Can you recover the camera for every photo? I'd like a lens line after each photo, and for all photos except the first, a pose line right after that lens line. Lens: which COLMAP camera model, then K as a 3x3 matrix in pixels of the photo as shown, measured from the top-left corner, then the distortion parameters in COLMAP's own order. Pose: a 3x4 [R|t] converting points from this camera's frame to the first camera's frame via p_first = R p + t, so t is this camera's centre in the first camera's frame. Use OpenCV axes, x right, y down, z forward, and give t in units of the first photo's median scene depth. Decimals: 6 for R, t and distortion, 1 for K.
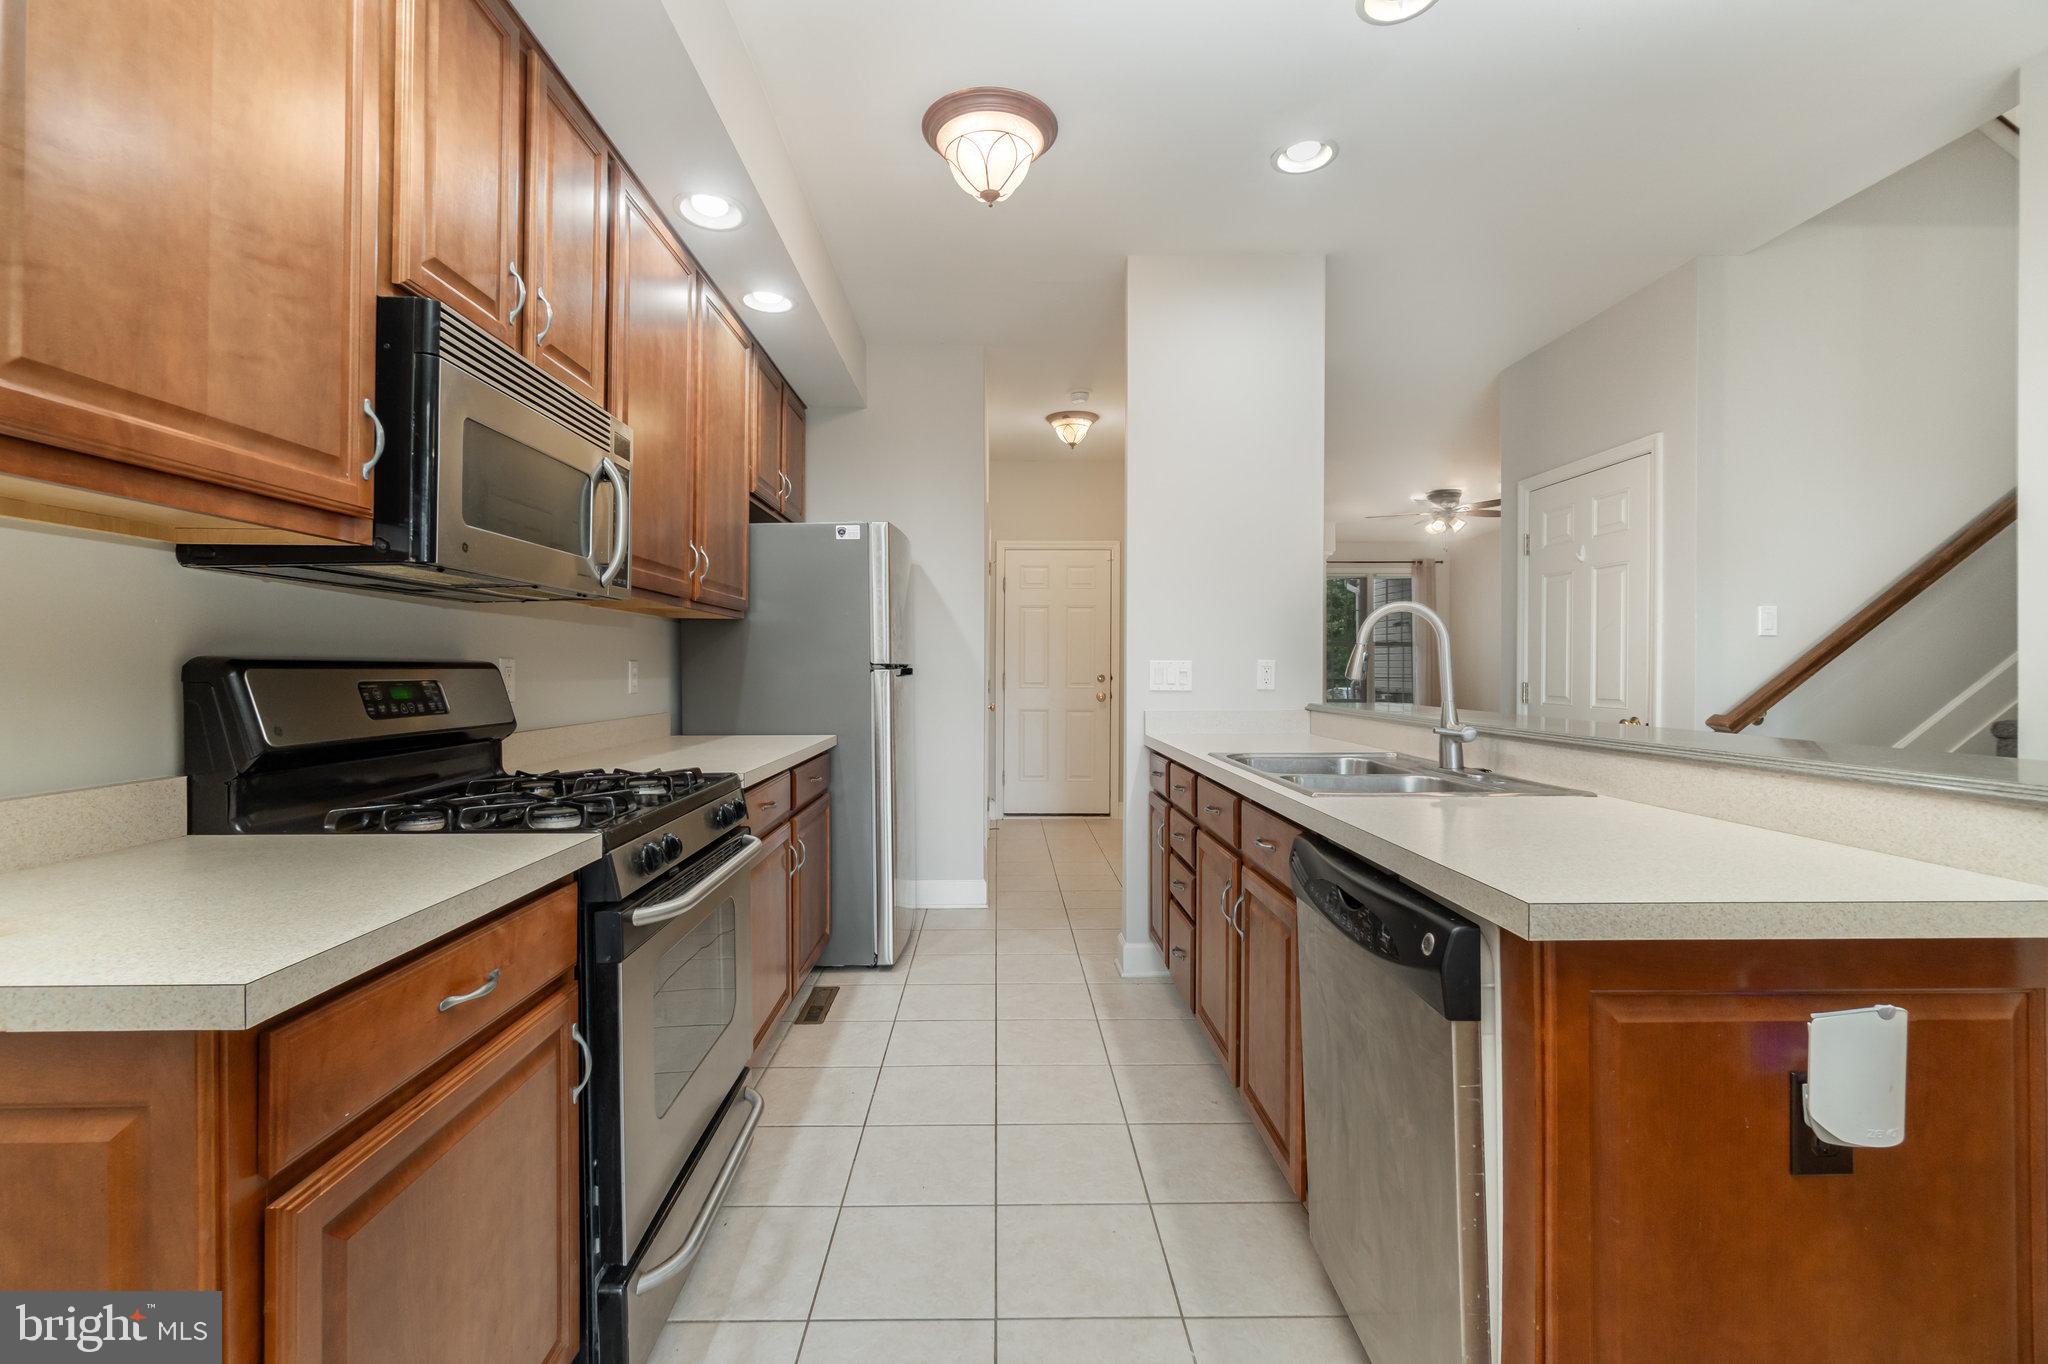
lens RADIAL K [[882.6, 0, 1015.1], [0, 882.6, 666.3], [0, 0, 1]] dist [-0.006342, 0.000827]
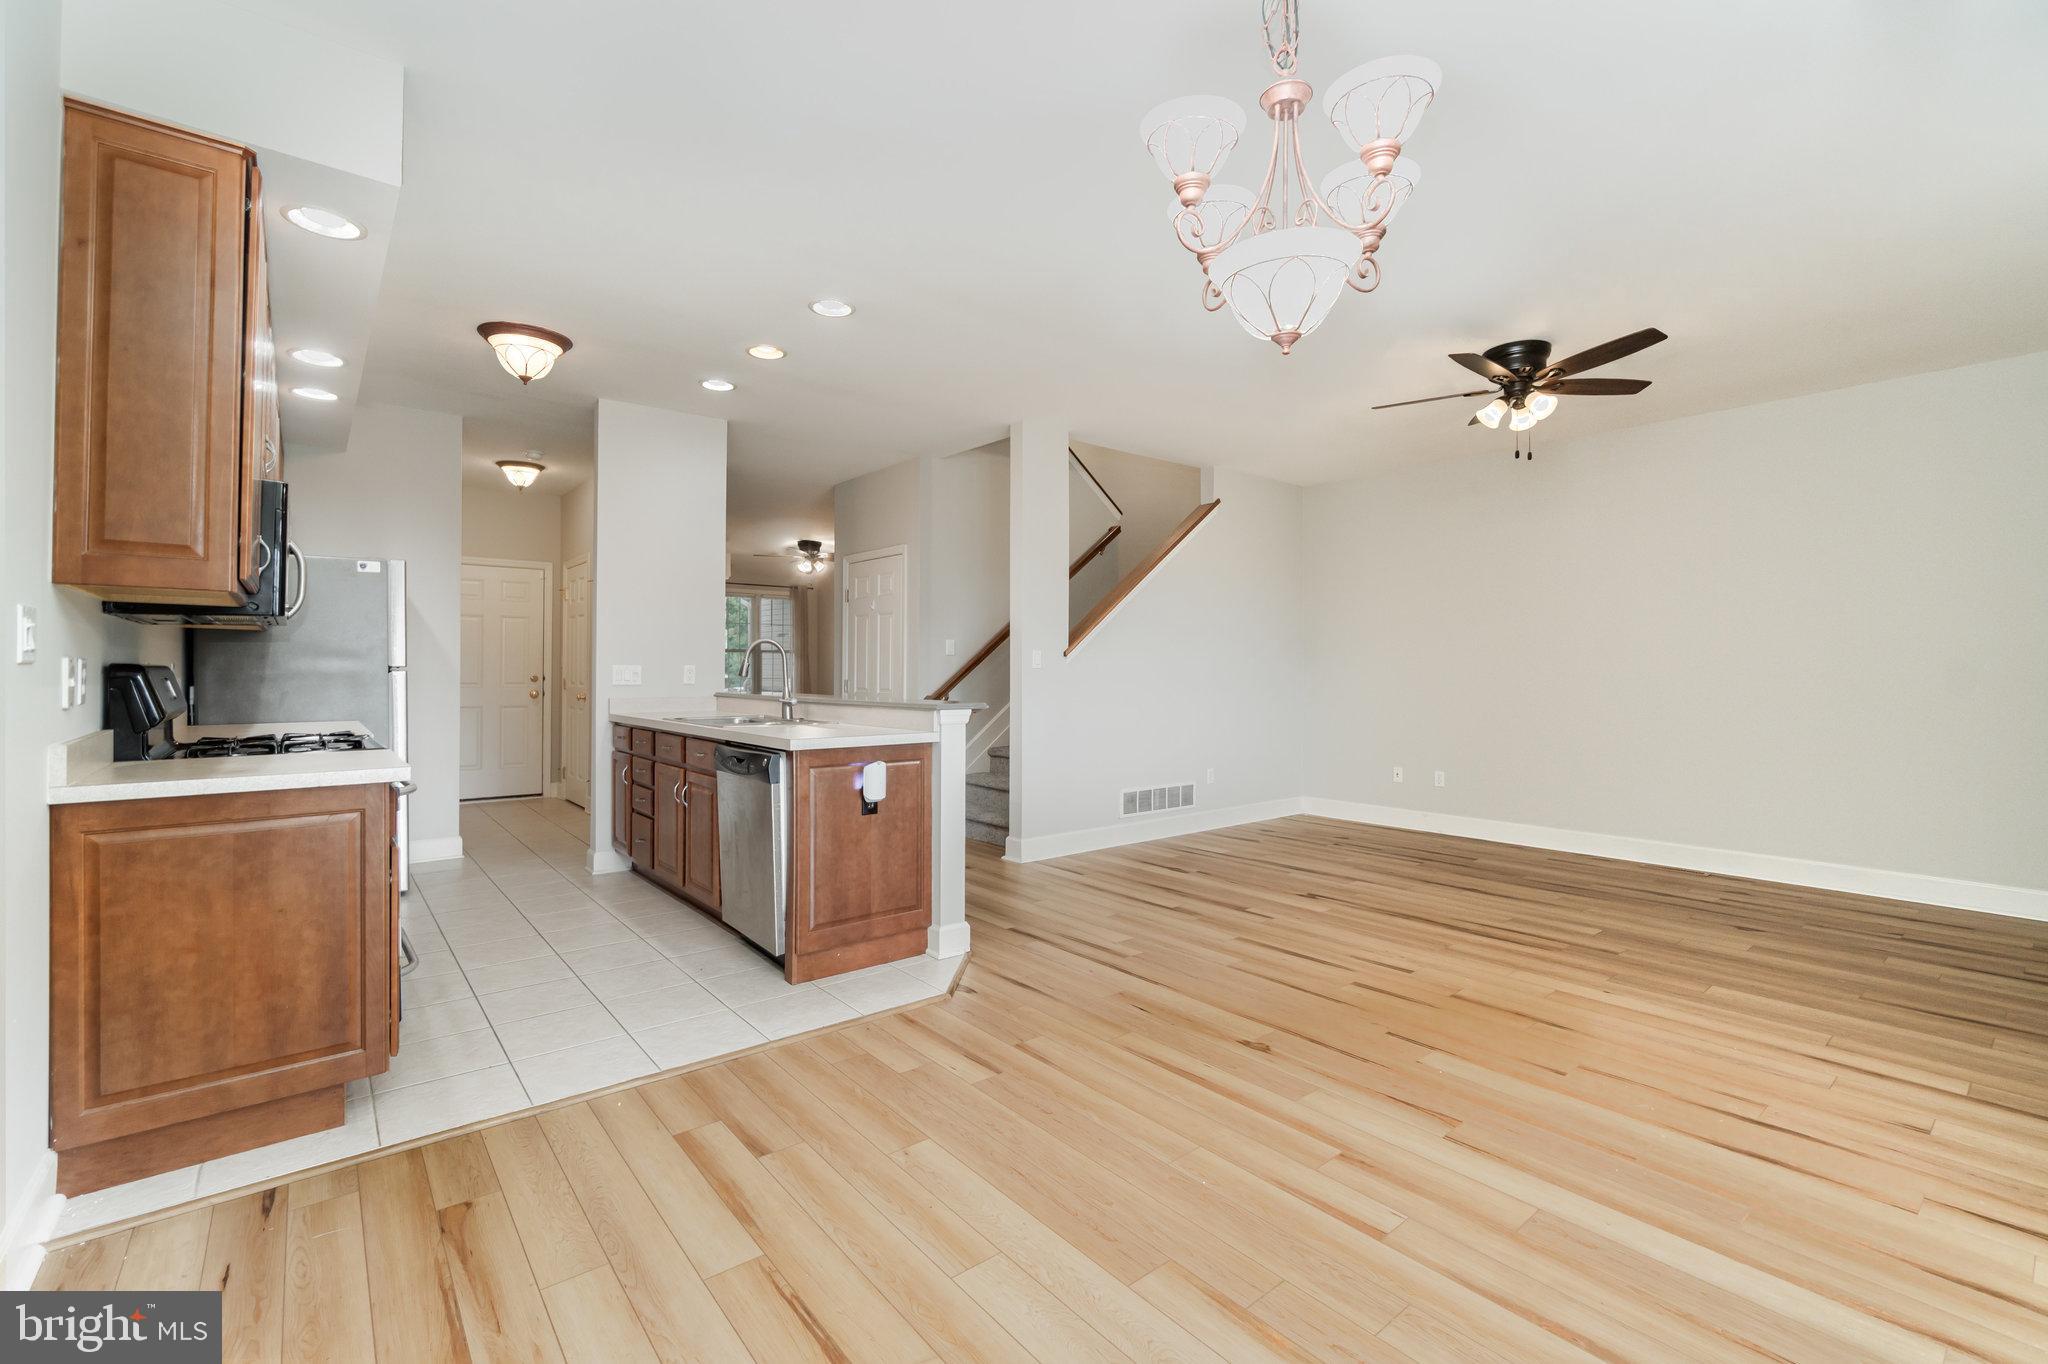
lens RADIAL K [[882.6, 0, 1010.8], [0, 882.6, 670.4], [0, 0, 1]] dist [-0.006342, 0.000827]
pose [[0.791466, 0.002884, 0.611206, -0.286285], [-0.004180, 0.999991, 0.000693, -0.002813], [-0.611199, -0.003104, 0.791471, -0.767201]]
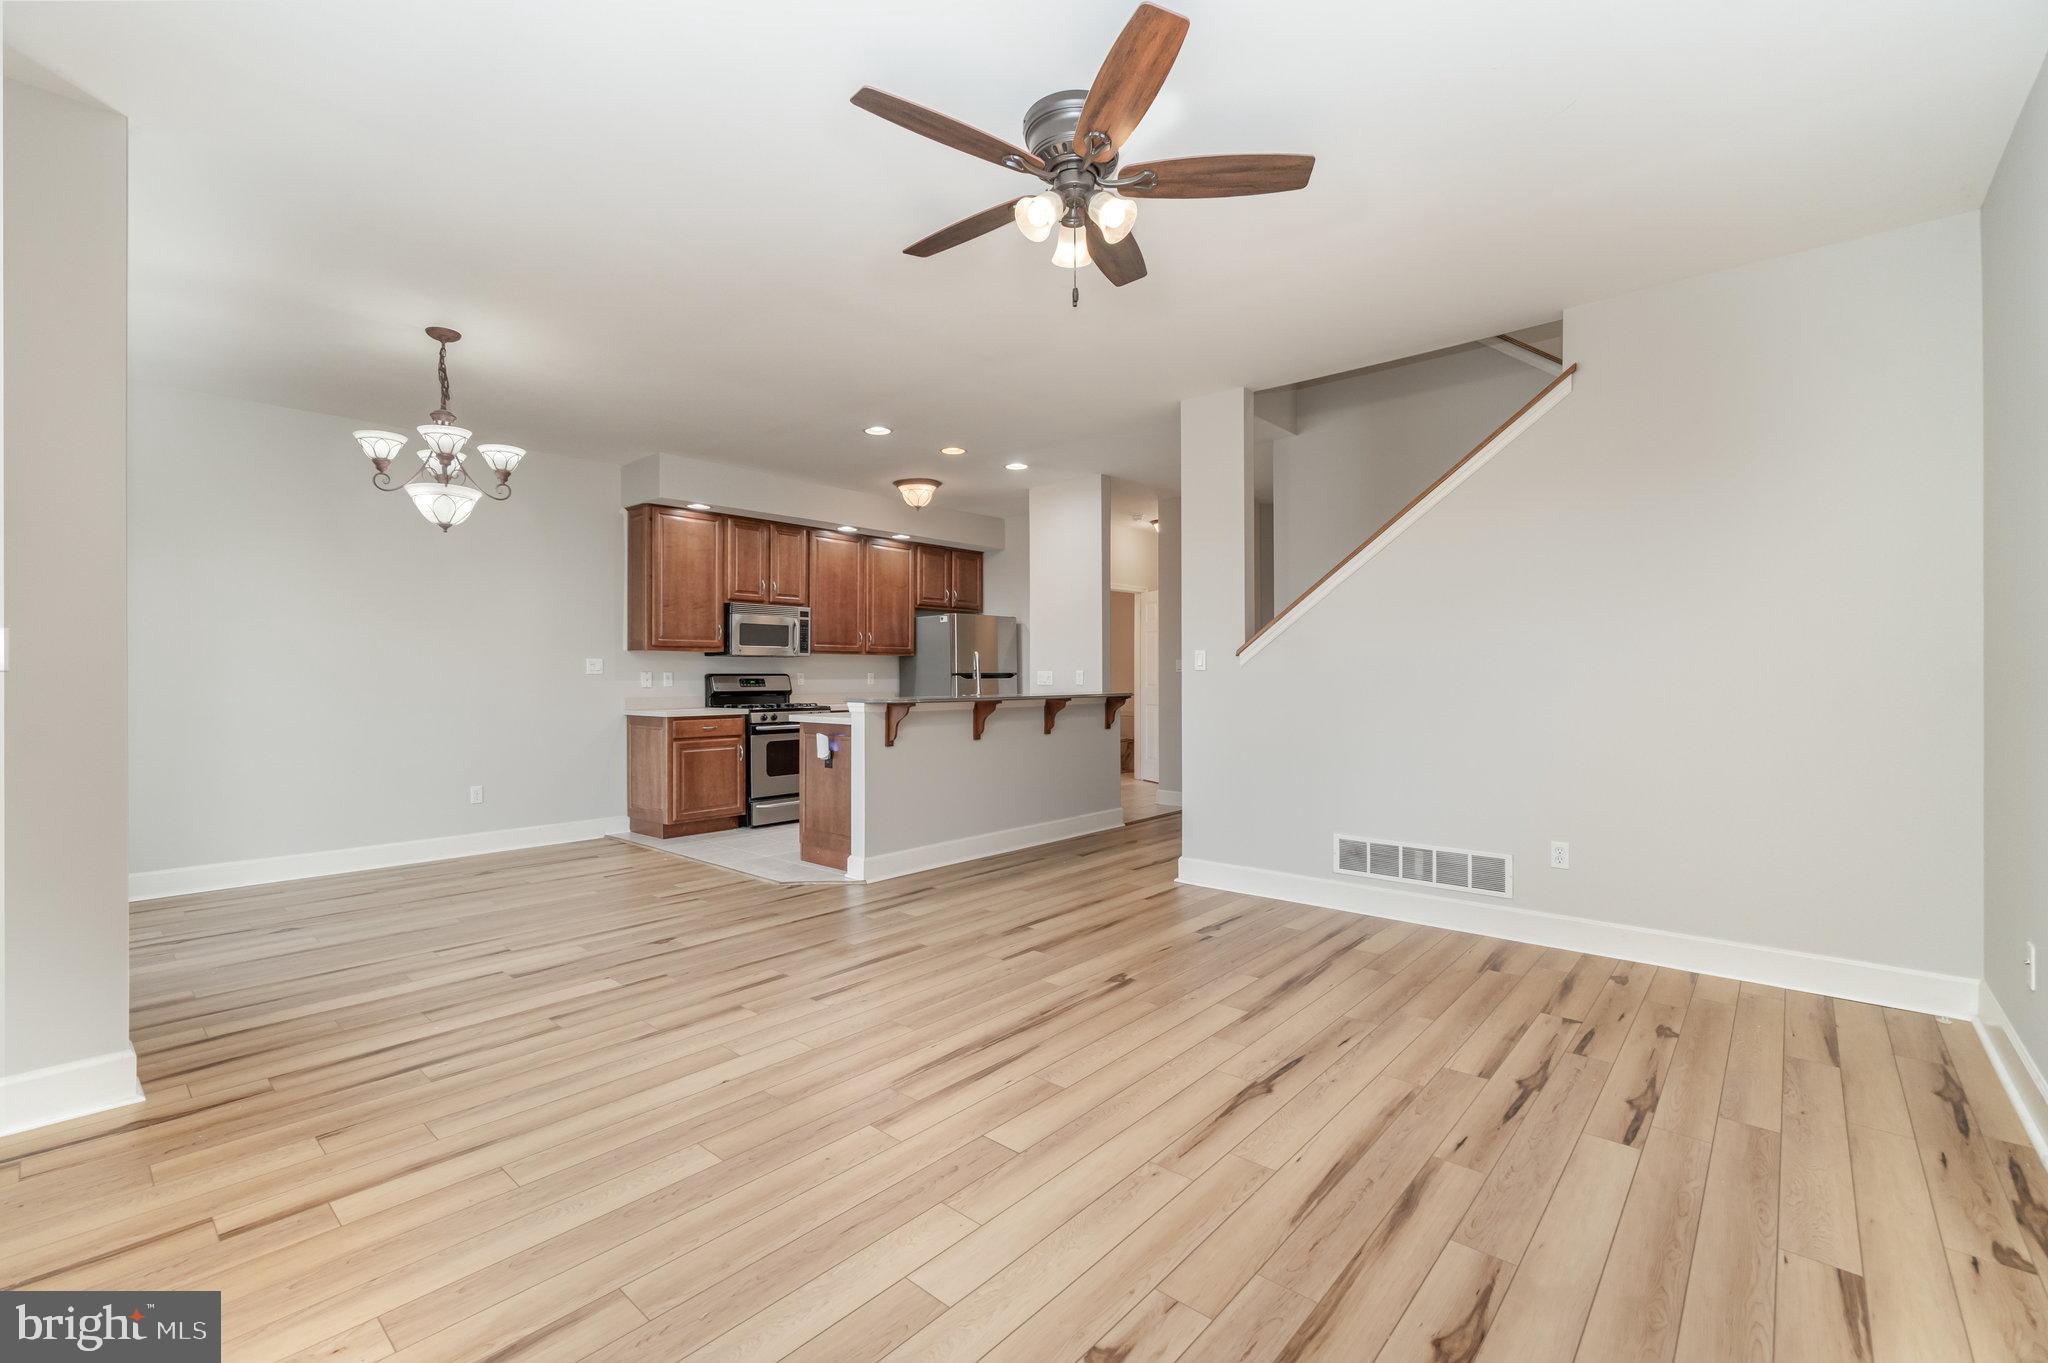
lens RADIAL K [[882.6, 0, 990.7], [0, 882.6, 674.8], [0, 0, 1]] dist [-0.006342, 0.000827]
pose [[0.721438, -0.001108, -0.692479, 1.927881], [0.004658, 0.999984, 0.003253, -0.004450], [0.692464, -0.005573, 0.721431, -0.798300]]
